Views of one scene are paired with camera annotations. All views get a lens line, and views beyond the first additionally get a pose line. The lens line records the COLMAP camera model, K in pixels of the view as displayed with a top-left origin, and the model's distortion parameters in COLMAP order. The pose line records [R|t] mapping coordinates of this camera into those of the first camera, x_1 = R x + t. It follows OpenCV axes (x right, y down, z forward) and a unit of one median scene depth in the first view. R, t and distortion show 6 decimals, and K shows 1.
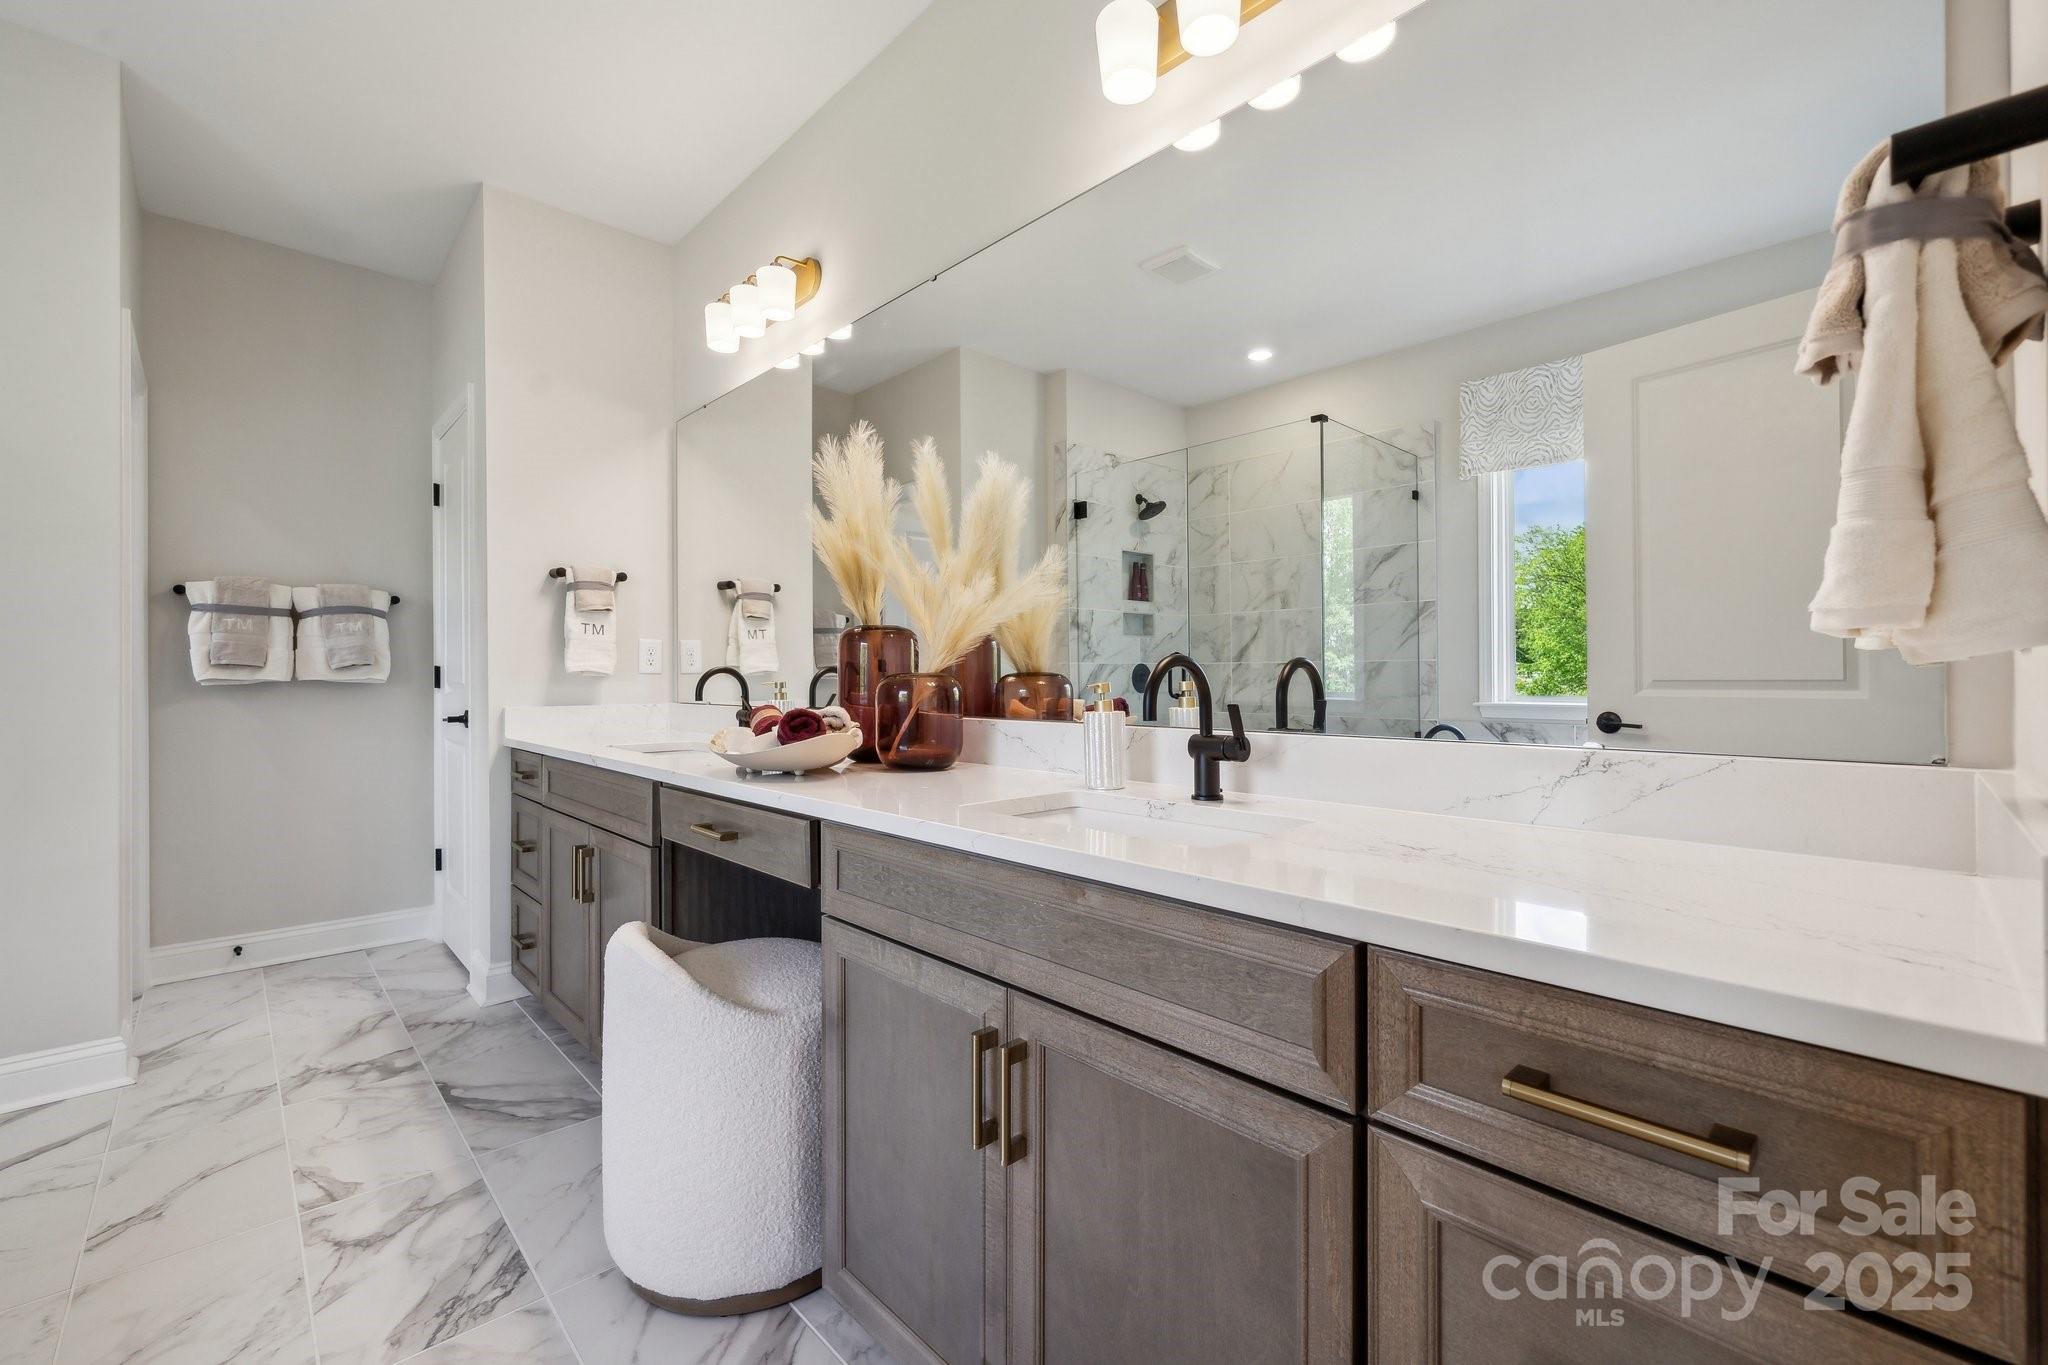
lens RADIAL K [[848.2, 0, 1024.0], [0, 848.2, 682.5], [0, 0, 1]] dist [0.001486, -0.000065]
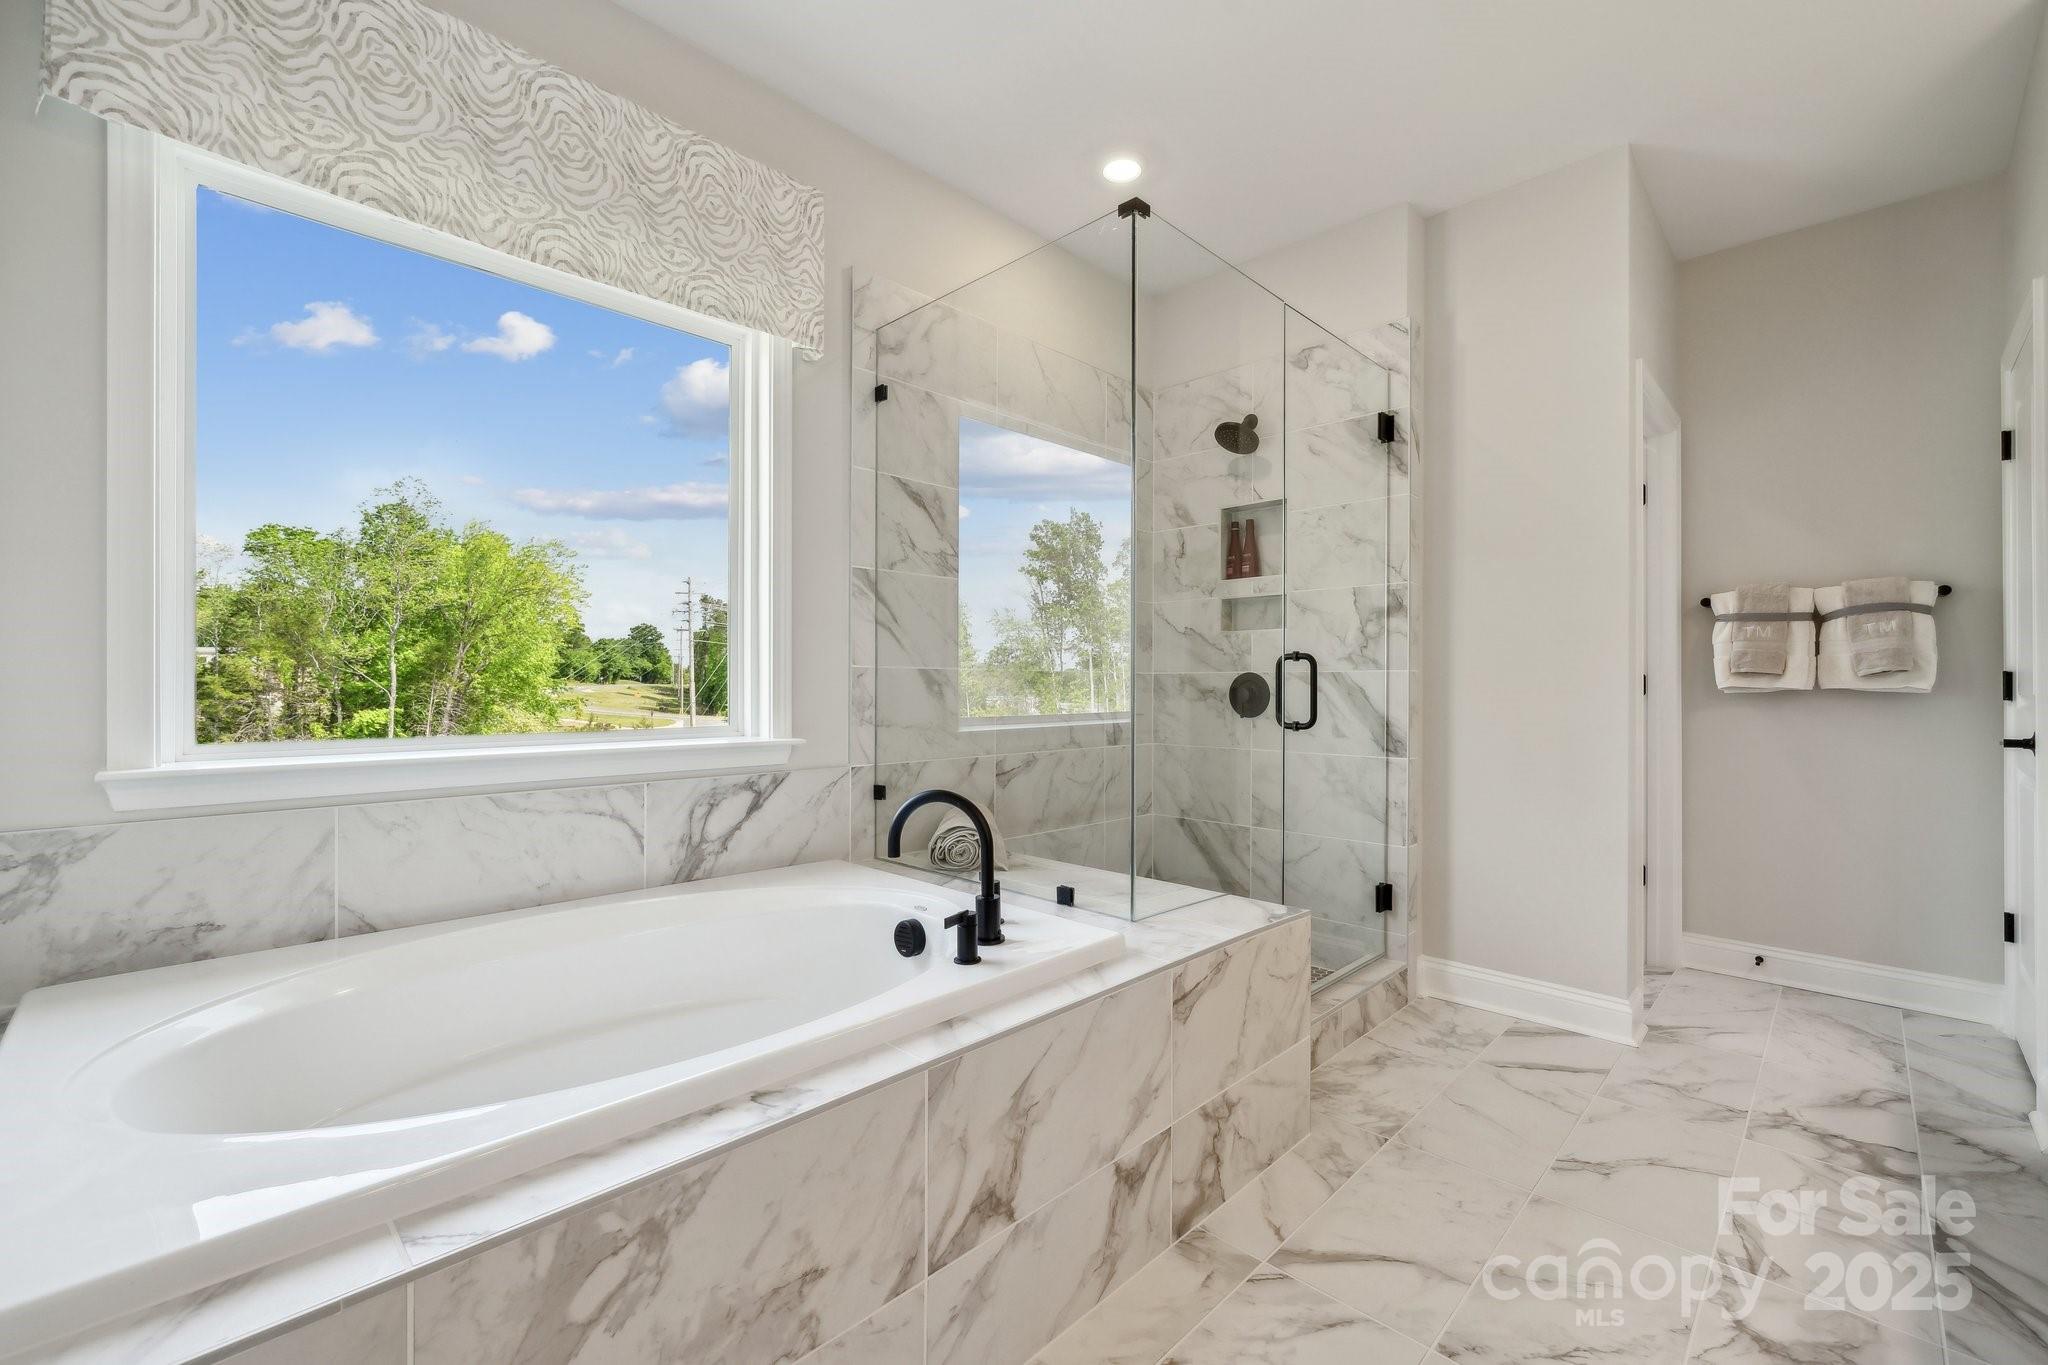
lens RADIAL K [[848.2, 0, 1024.0], [0, 848.2, 682.5], [0, 0, 1]] dist [0.001486, -0.000065]
pose [[0.056671, 0.000901, -0.998392, 0.017252], [-0.010069, 0.999949, 0.000331, -0.001057], [0.998342, 0.010034, 0.056677, 0.088719]]
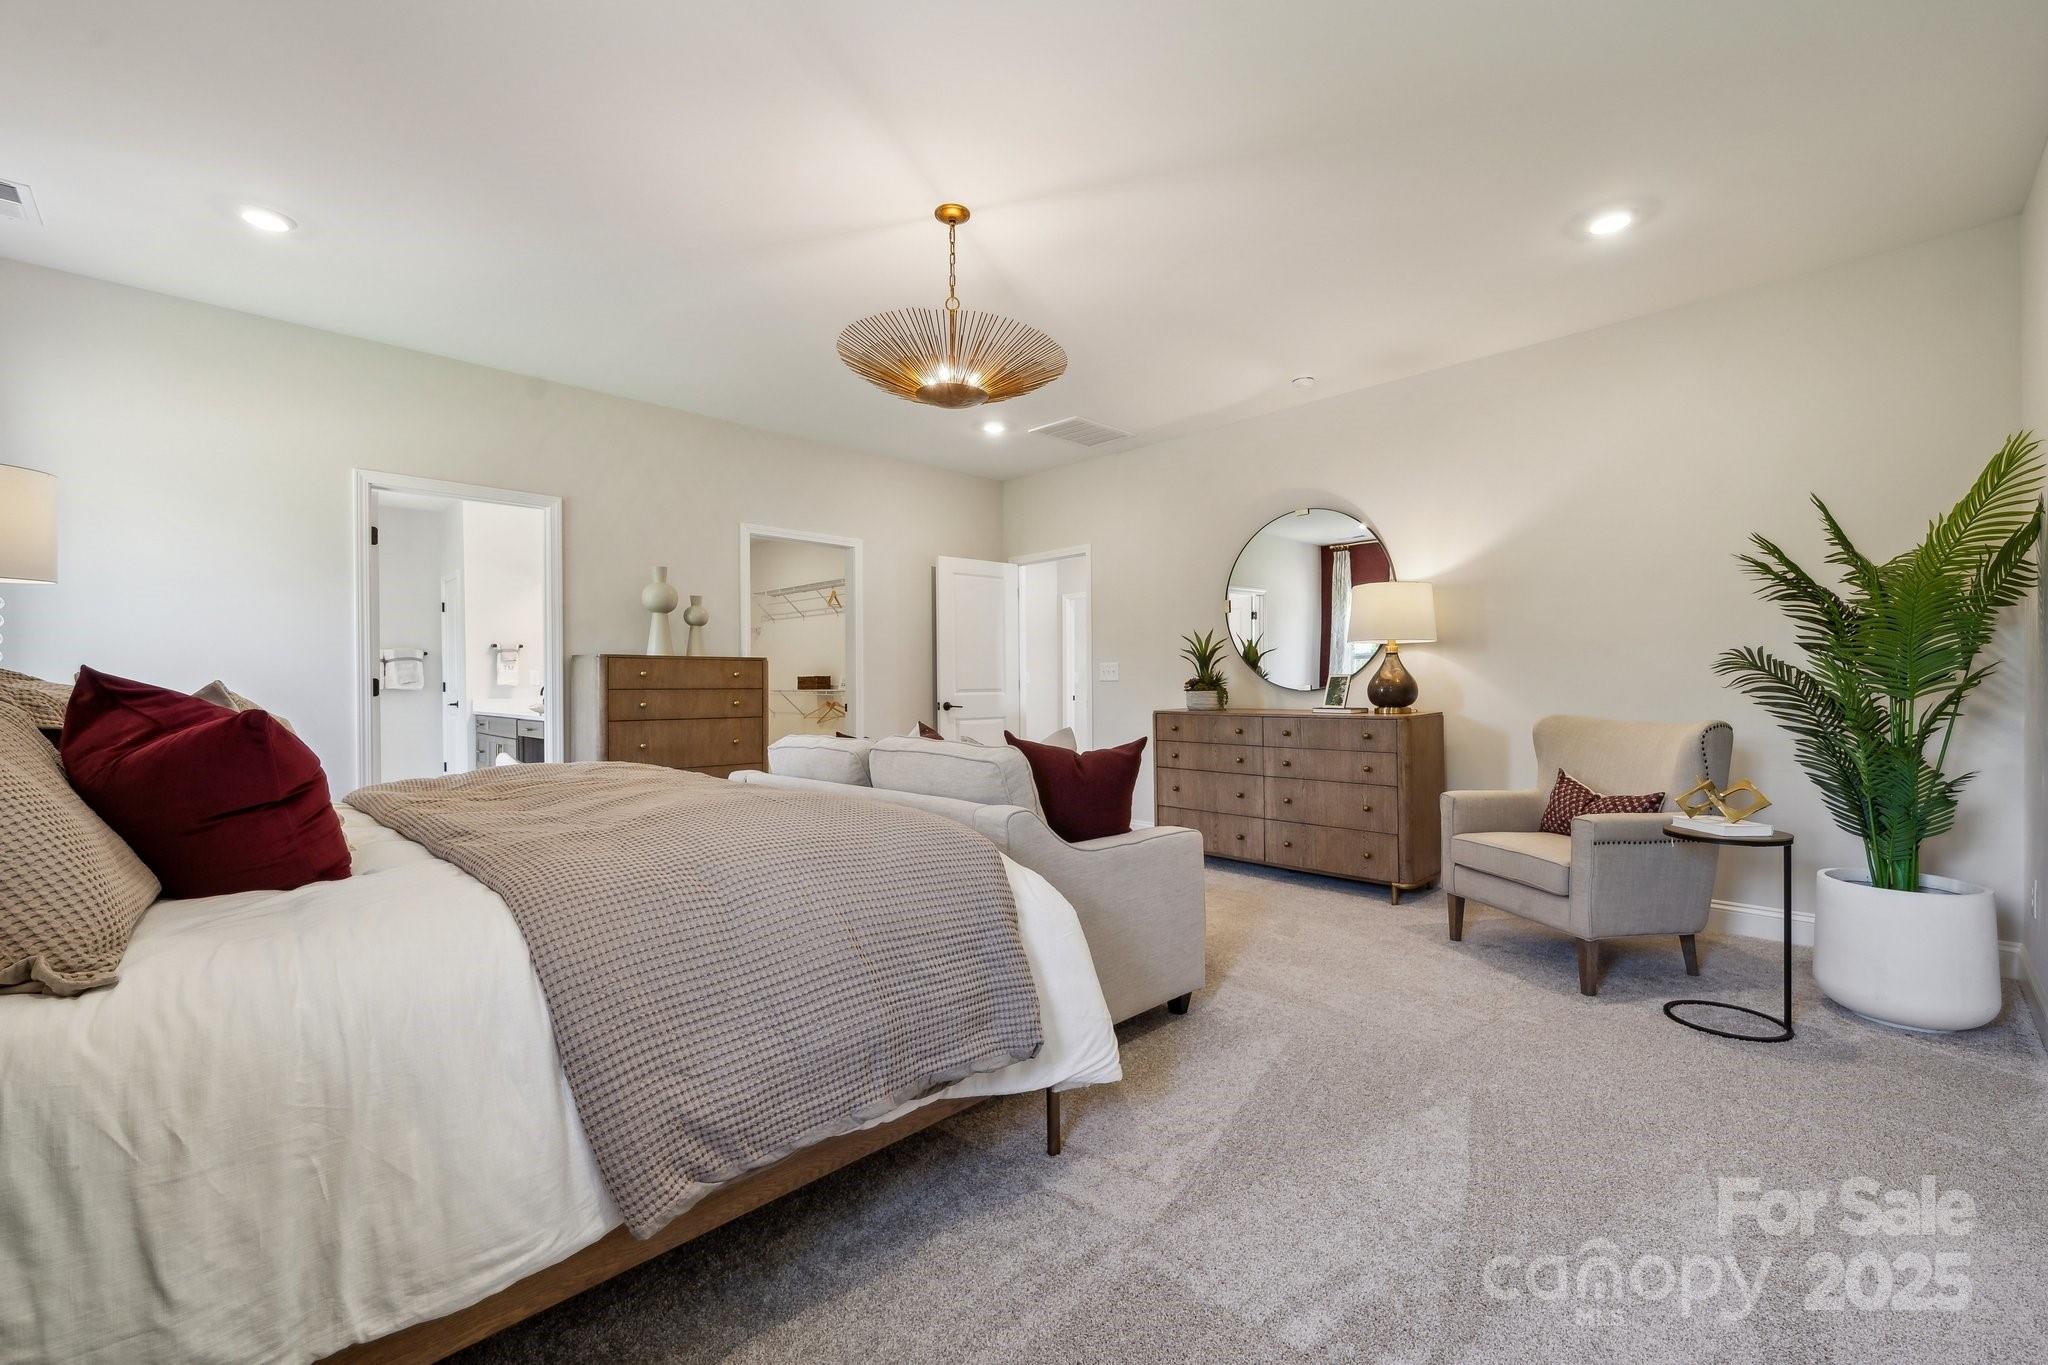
lens RADIAL K [[848.2, 0, 1024.0], [0, 848.2, 682.5], [0, 0, 1]] dist [0.001486, -0.000065]
pose [[0.999819, -0.001831, 0.018932, 0.944067], [0.001915, 0.999988, -0.004420, -0.005962], [-0.018924, 0.004456, 0.999811, -1.499090]]
